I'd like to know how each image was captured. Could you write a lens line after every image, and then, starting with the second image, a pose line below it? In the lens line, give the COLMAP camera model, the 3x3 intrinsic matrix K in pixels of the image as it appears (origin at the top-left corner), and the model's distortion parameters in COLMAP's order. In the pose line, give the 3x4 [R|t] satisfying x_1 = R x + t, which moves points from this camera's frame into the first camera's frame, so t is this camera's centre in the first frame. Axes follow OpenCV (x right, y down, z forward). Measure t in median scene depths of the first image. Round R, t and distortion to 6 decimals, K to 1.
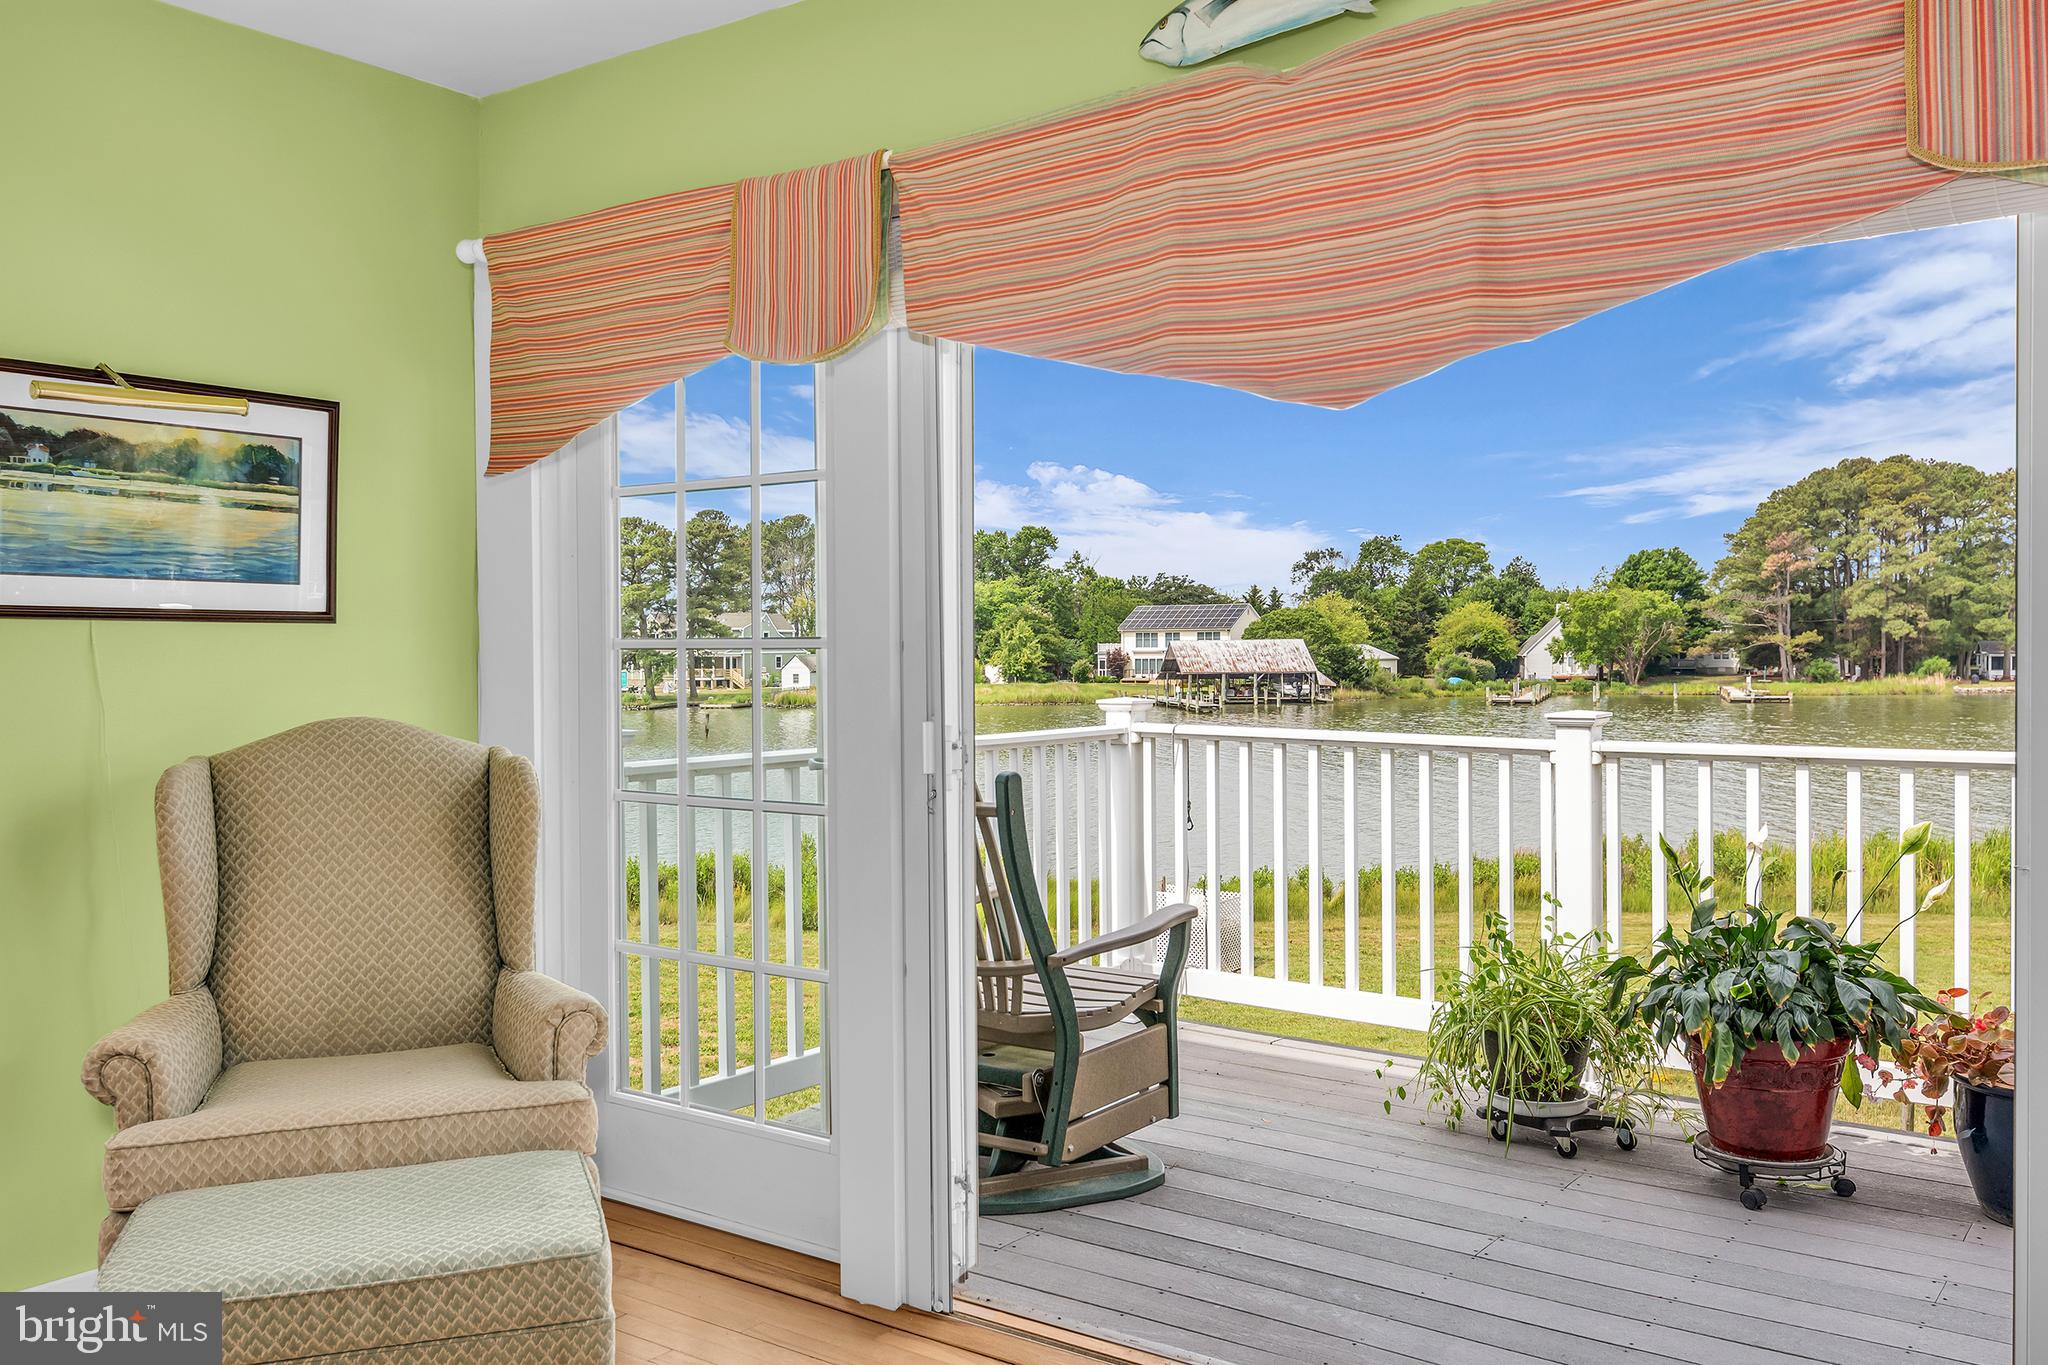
lens RADIAL K [[1702.3, 0, 1024.0], [0, 1702.3, 682.5], [0, 0, 1]] dist [-0.001193, 0.000624]
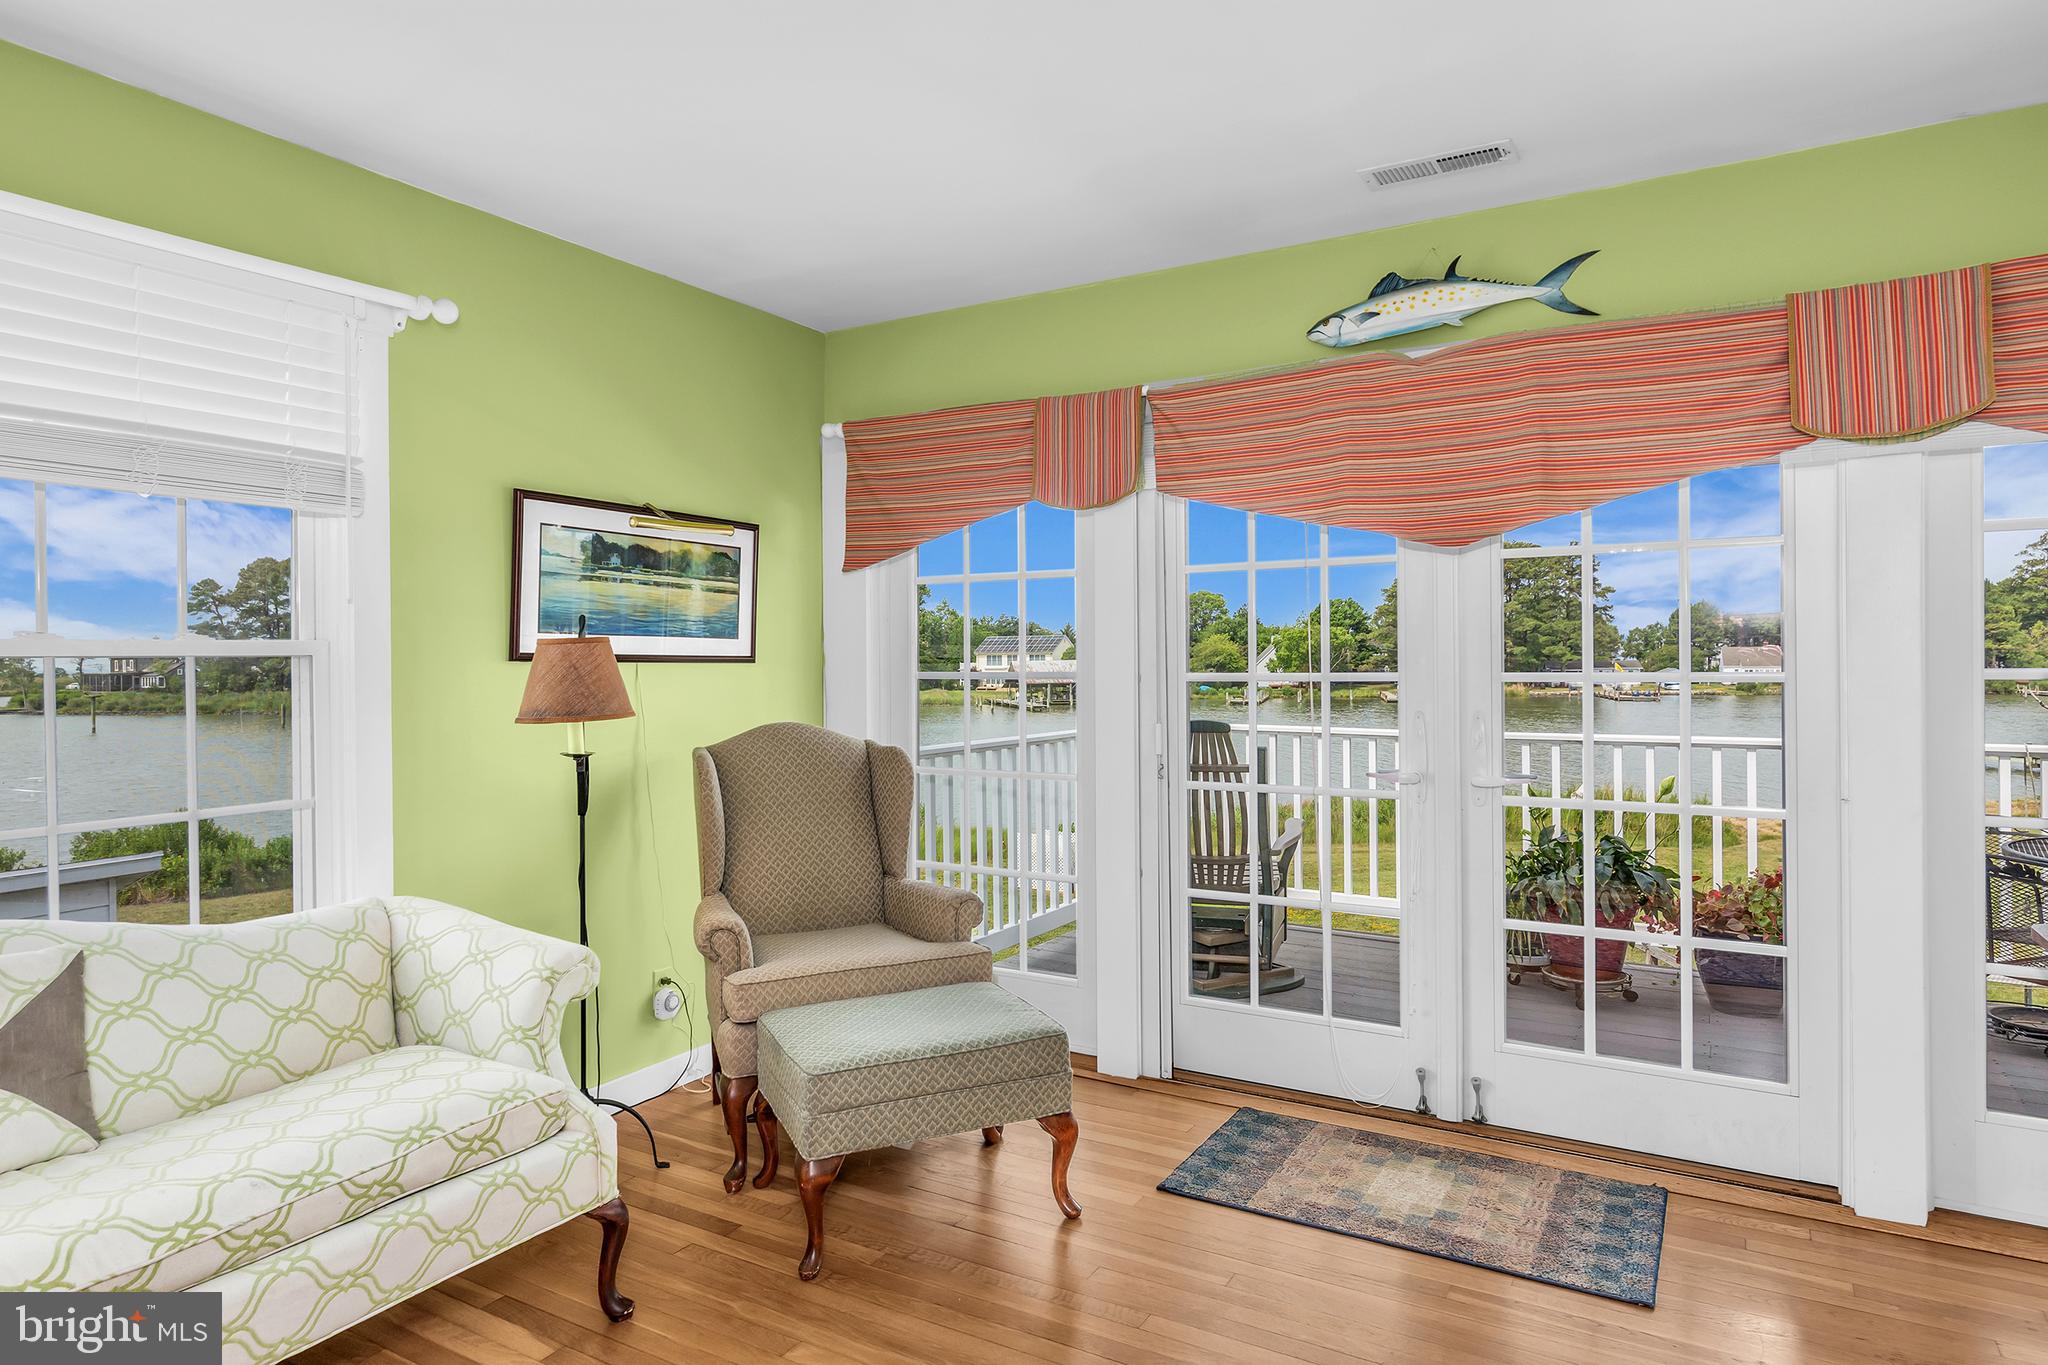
lens RADIAL K [[1196.3, 0, 1019.8], [0, 1196.3, 669.4], [0, 0, 1]] dist [-0.003703, -0.000793]
pose [[0.994737, -0.000894, 0.102461, -0.286732], [0.002631, 0.999855, -0.016817, -0.009992], [-0.102431, 0.016998, 0.994595, -0.144485]]
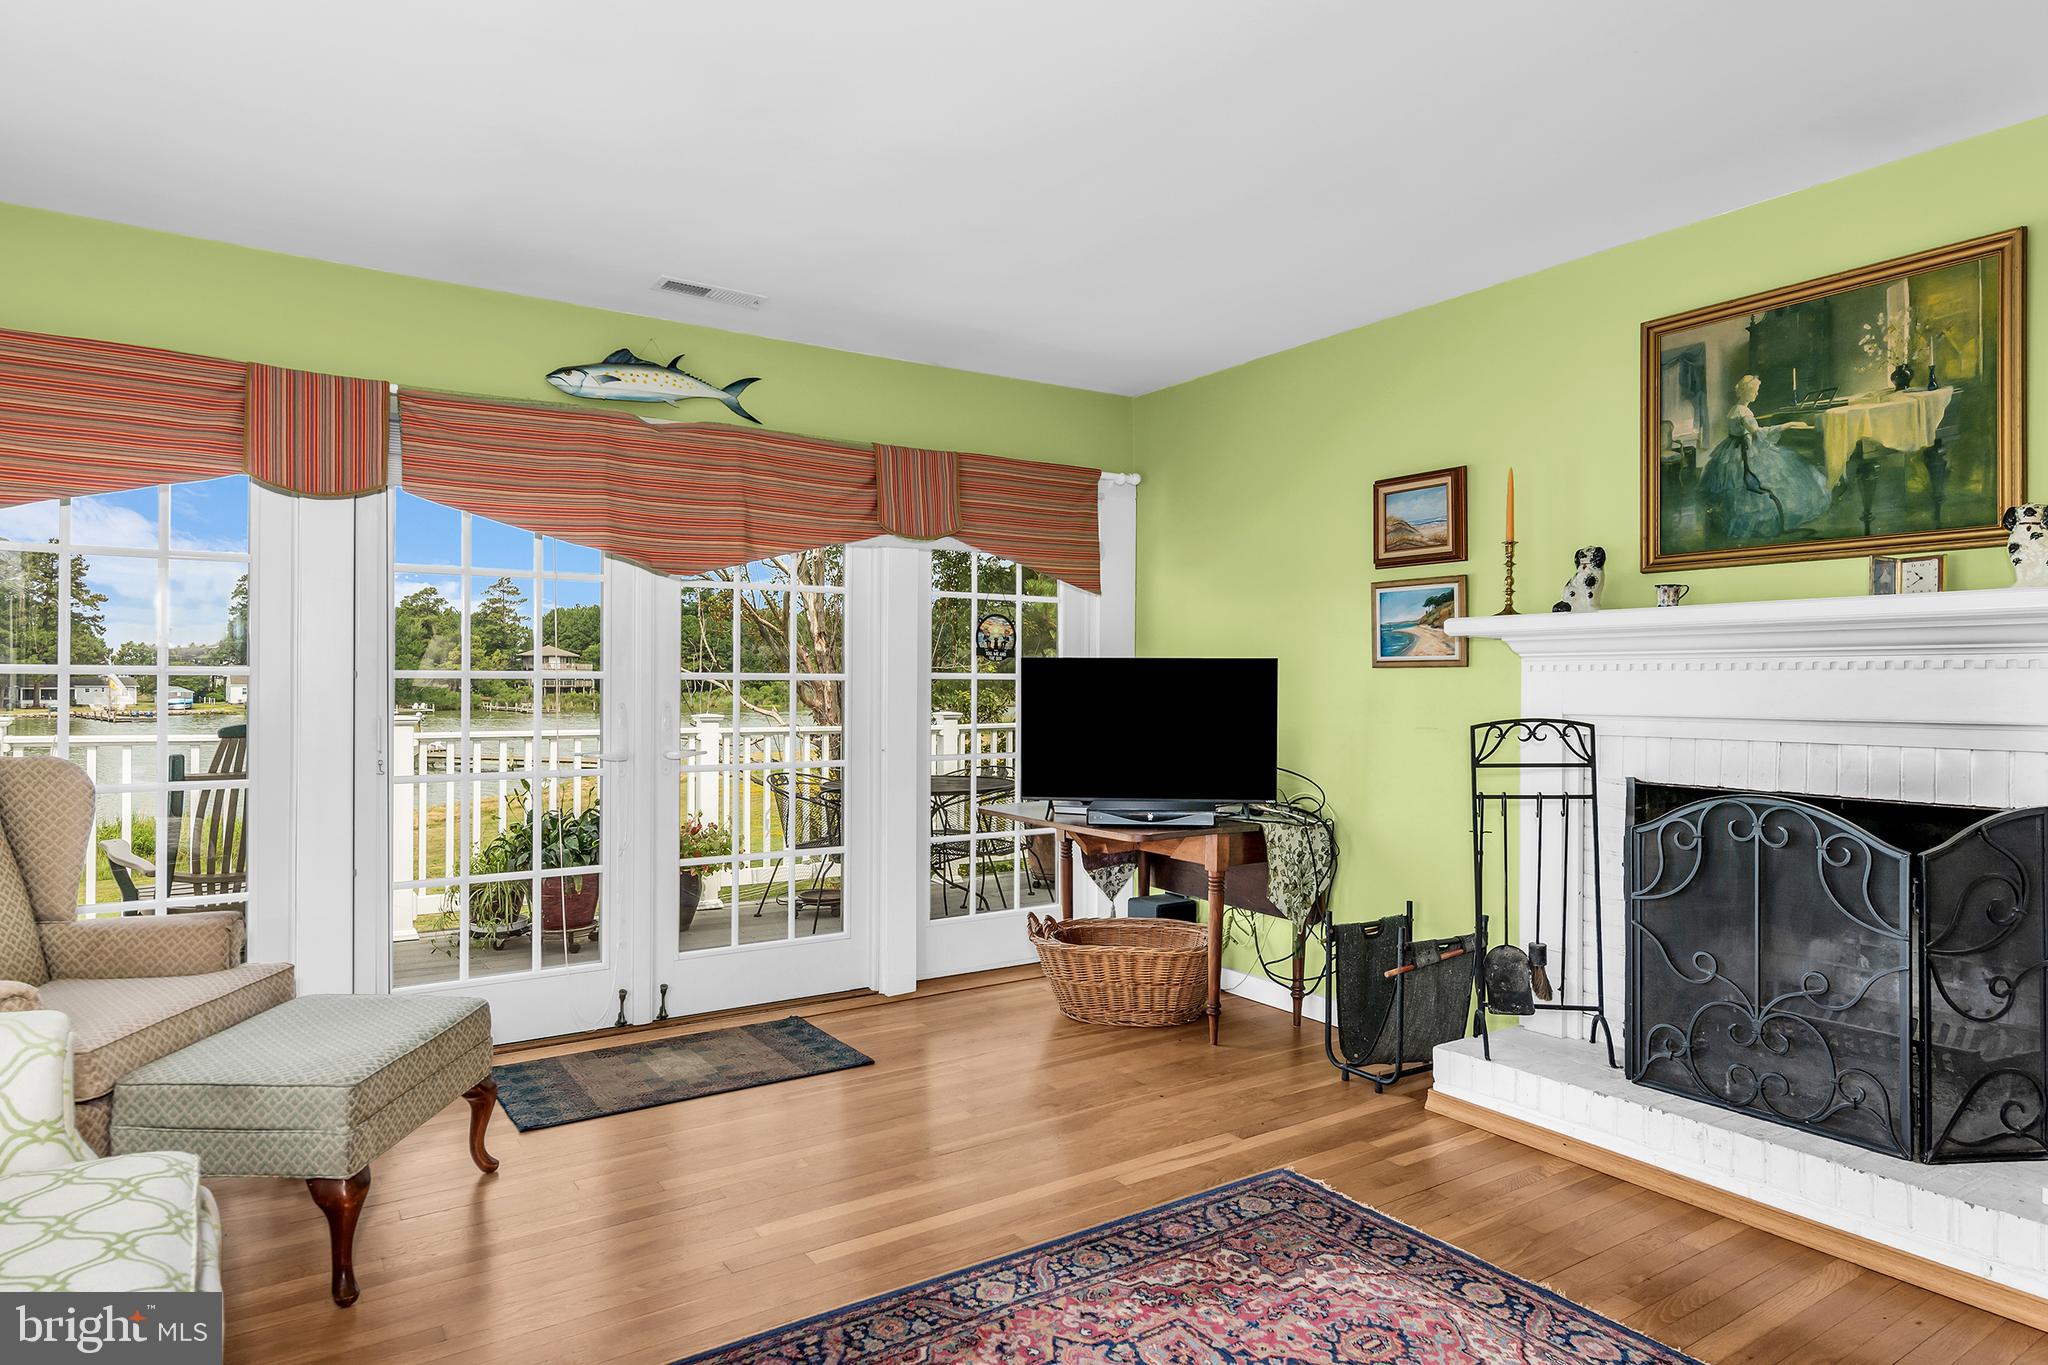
lens RADIAL K [[1181.7, 0, 1024.0], [0, 1181.7, 682.5], [0, 0, 1]] dist [0.002857, 0.001019]
pose [[0.325039, 0.006353, 0.945679, -0.875054], [0.013928, 0.999837, -0.011504, 0.008302], [-0.945598, 0.016911, 0.324897, 0.018876]]
